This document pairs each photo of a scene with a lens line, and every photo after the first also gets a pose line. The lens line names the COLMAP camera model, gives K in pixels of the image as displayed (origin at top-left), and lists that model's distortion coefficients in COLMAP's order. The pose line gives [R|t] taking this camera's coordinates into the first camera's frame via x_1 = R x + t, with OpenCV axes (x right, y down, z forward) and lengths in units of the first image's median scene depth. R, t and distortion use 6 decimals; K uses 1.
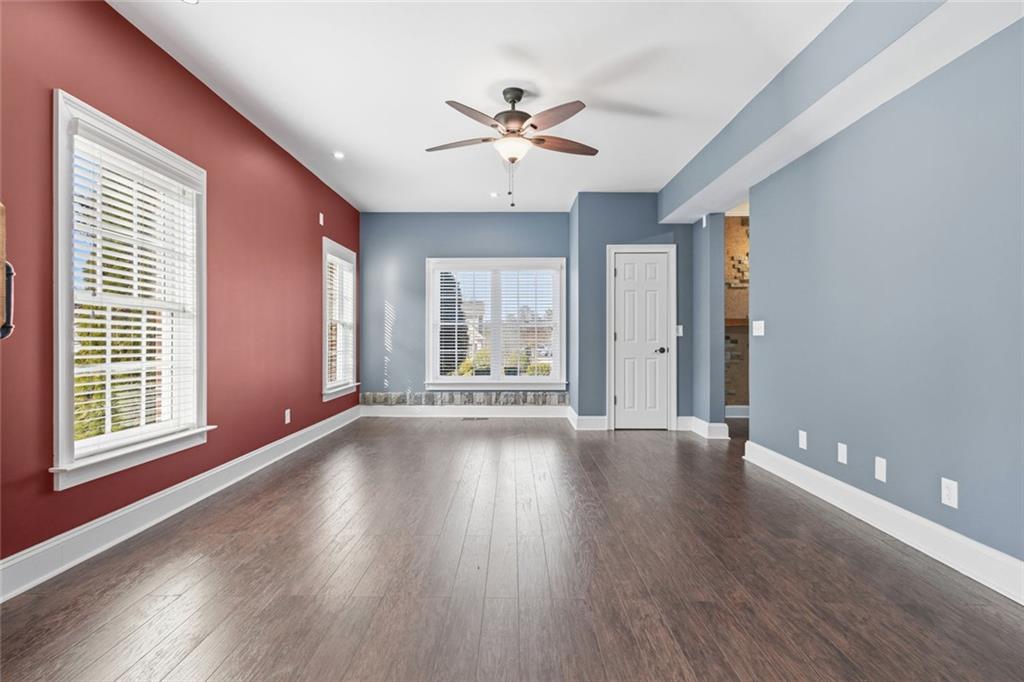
lens RADIAL K [[476.0, 0, 511.8], [0, 476.0, 343.7], [0, 0, 1]] dist [0.002585, 0.000292]
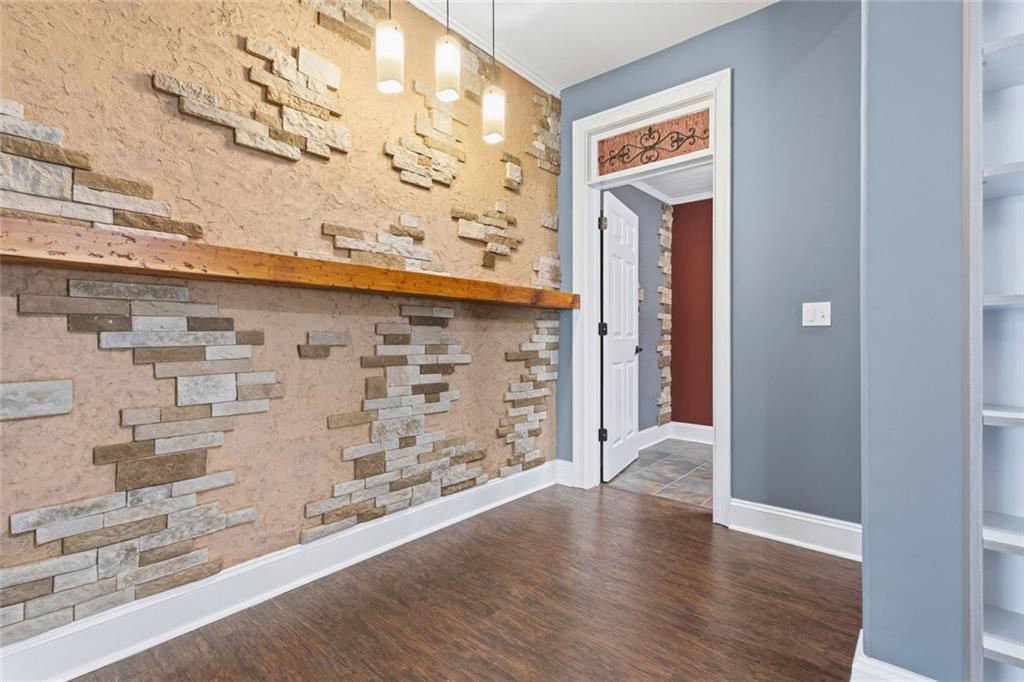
lens RADIAL K [[476.0, 0, 510.4], [0, 476.0, 339.0], [0, 0, 1]] dist [0.002585, 0.000292]
pose [[0.653315, -0.002731, 0.757081, 0.351966], [0.000681, 0.999995, 0.003019, -0.004517], [-0.757086, -0.001456, 0.653314, 0.693903]]
